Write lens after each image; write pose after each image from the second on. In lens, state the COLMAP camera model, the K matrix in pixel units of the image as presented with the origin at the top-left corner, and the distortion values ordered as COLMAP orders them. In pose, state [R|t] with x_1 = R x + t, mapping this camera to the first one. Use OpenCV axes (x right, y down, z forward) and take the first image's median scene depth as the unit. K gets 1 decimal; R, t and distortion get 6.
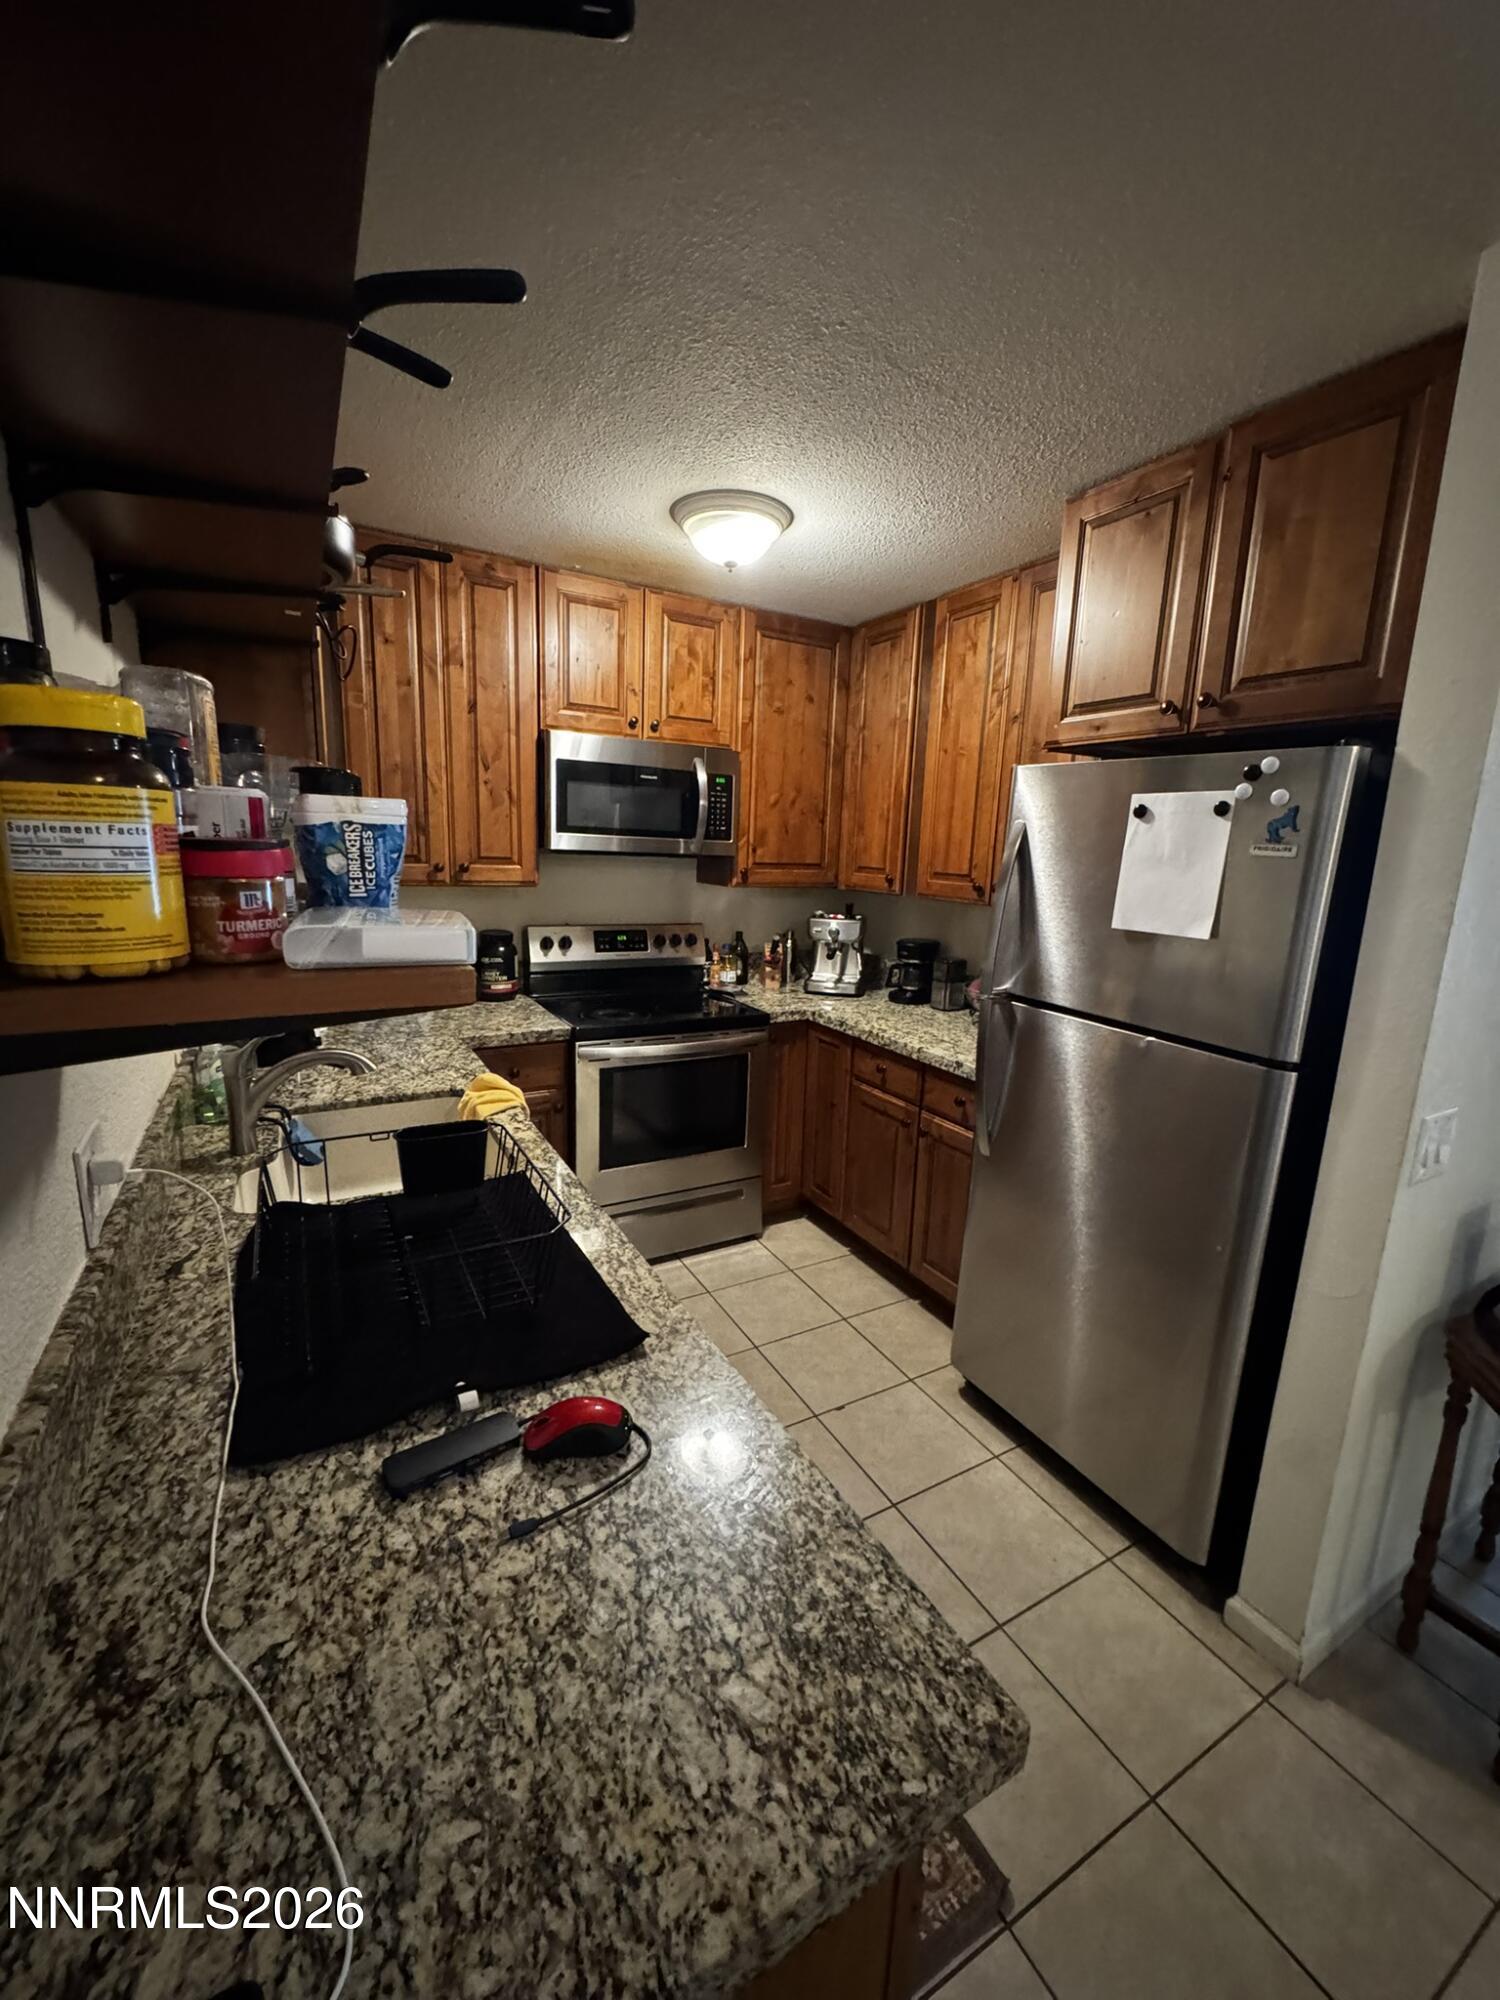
lens RADIAL K [[801.4, 0, 752.1], [0, 801.4, 998.3], [0, 0, 1]] dist [0.000528, 0.000133]
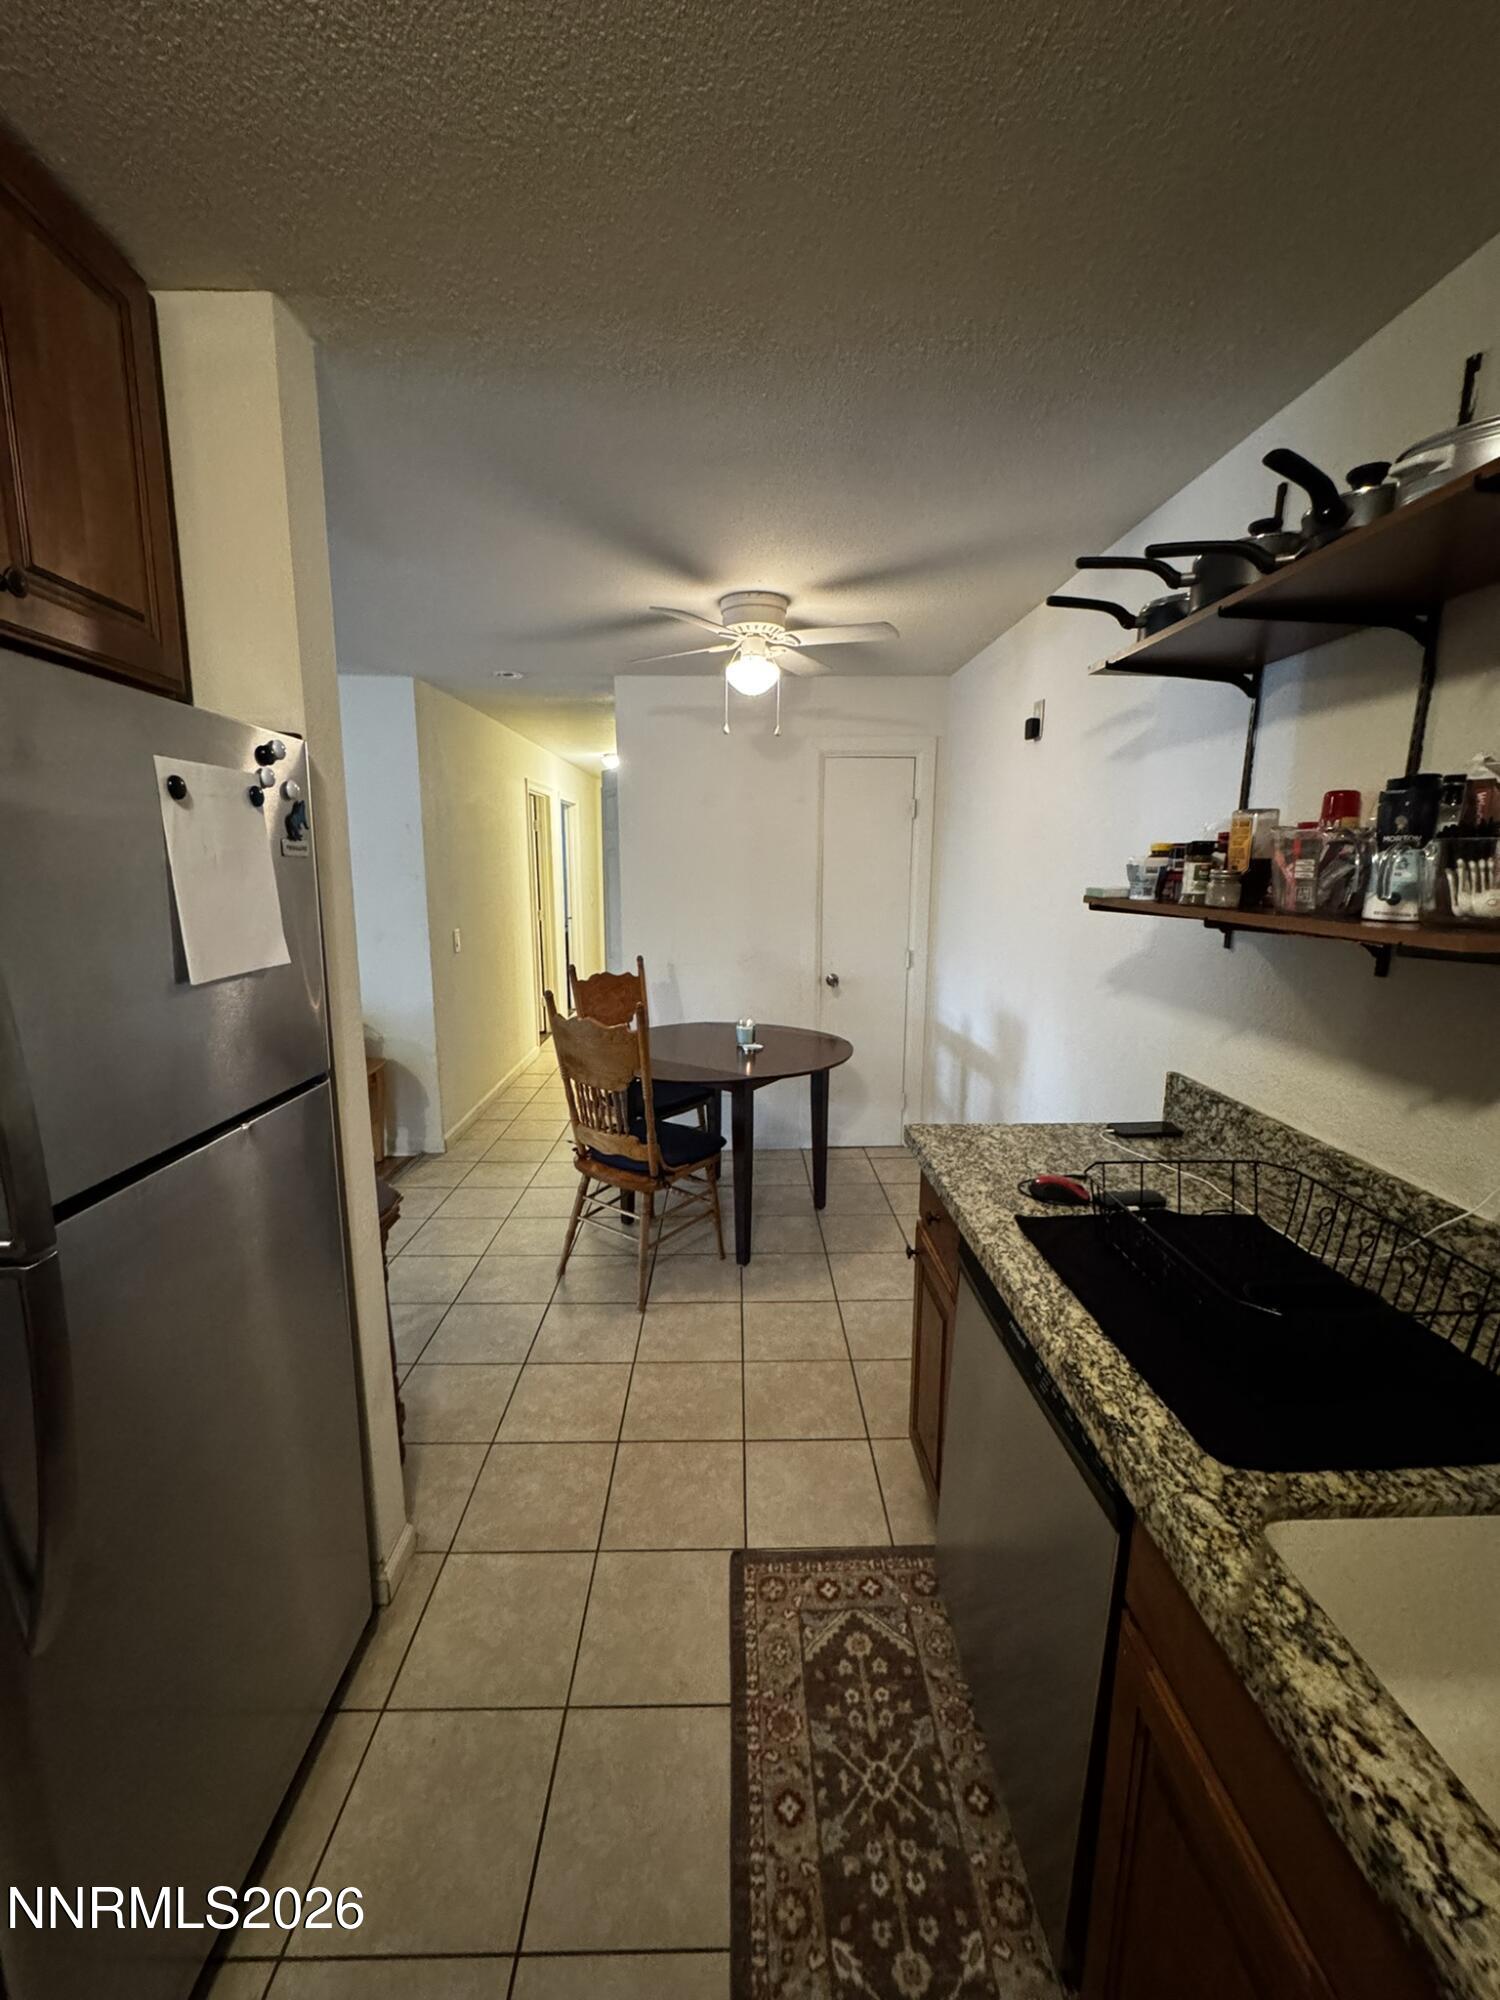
lens RADIAL K [[801.4, 0, 747.5], [0, 801.4, 998.4], [0, 0, 1]] dist [0.000528, 0.000133]
pose [[-0.881803, -0.121922, 0.455586, -0.270742], [0.051662, 0.935222, 0.350273, -0.400762], [-0.468780, 0.332408, -0.818382, 1.966727]]
